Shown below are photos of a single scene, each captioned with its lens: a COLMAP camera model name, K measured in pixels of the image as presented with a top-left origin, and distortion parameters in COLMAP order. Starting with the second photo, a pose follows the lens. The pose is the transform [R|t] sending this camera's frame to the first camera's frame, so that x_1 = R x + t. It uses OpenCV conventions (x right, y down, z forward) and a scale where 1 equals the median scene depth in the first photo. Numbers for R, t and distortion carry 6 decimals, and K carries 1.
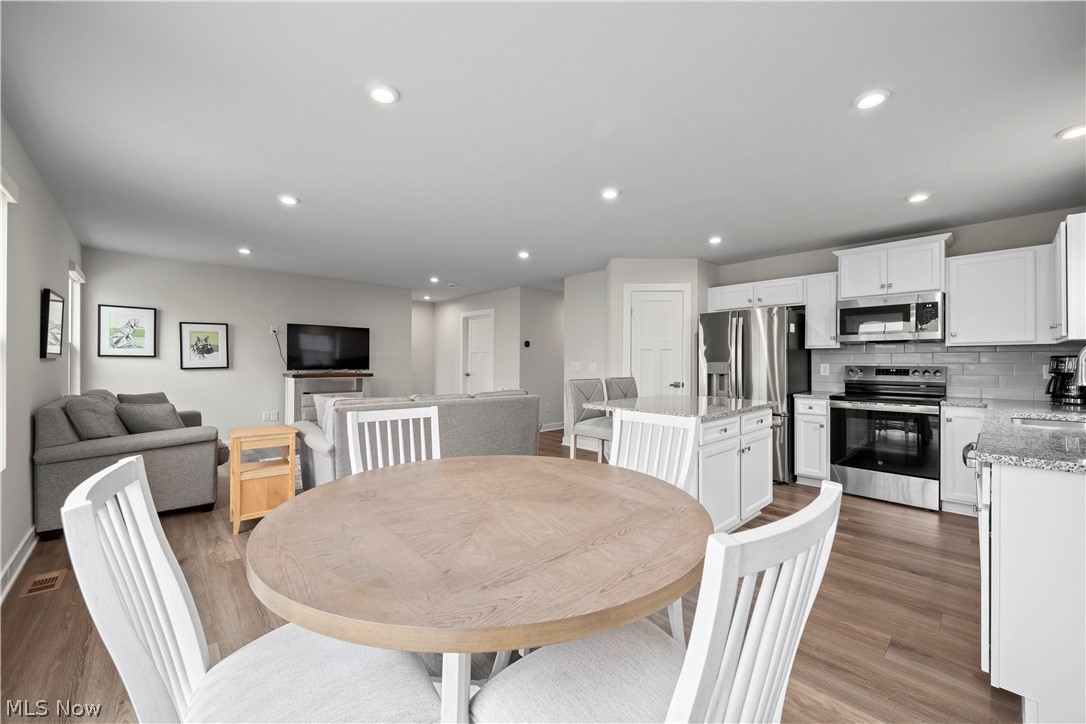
lens RADIAL K [[431.1, 0, 548.9], [0, 431.1, 369.8], [0, 0, 1]] dist [0.002095, 0.000036]
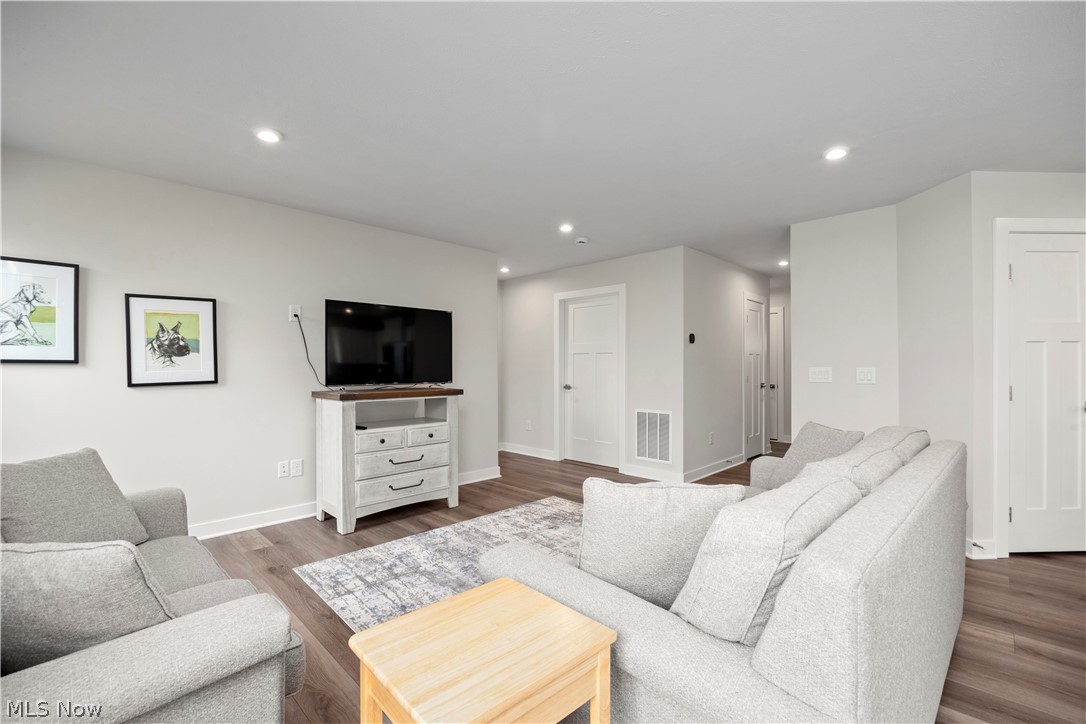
lens RADIAL K [[465.9, 0, 538.5], [0, 465.9, 373.4], [0, 0, 1]] dist [-0.018986, 0.000932]
pose [[0.999062, -0.008881, 0.042376, -0.425997], [0.009124, 0.999943, -0.005549, -0.010492], [-0.042324, 0.005930, 0.999086, 0.477187]]
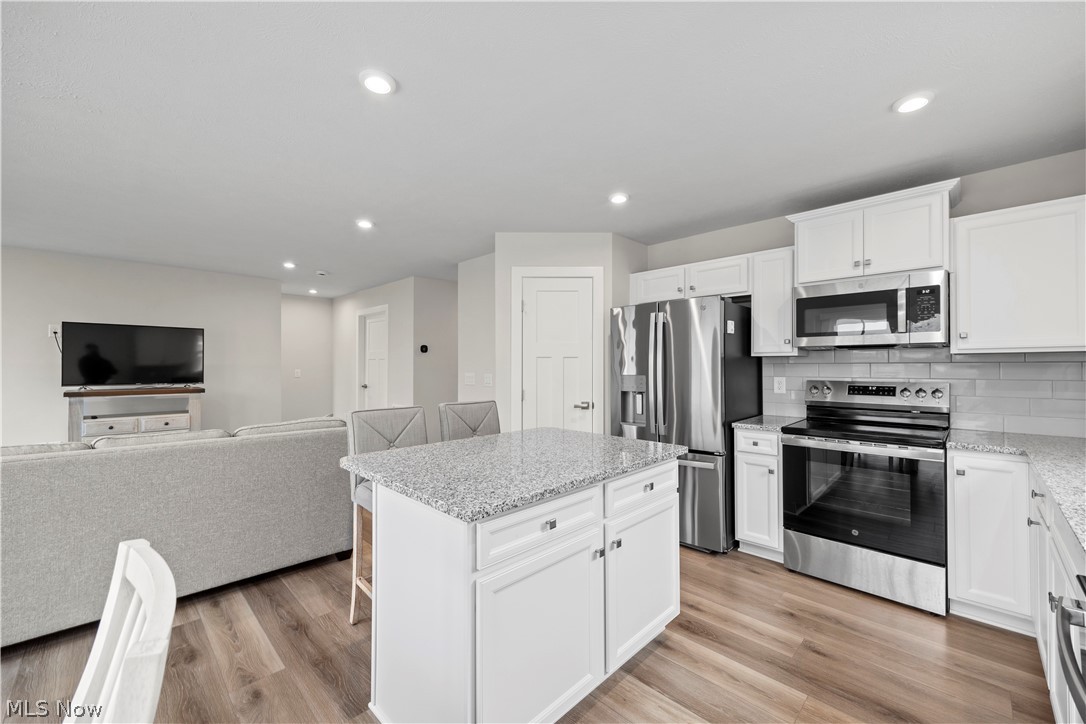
lens RADIAL K [[431.1, 0, 554.3], [0, 431.1, 369.9], [0, 0, 1]] dist [0.002095, 0.000036]
pose [[0.999281, -0.003716, 0.037736, 0.224487], [0.003940, 0.999975, -0.005868, -0.022095], [-0.037713, 0.006013, 0.999271, 0.282111]]
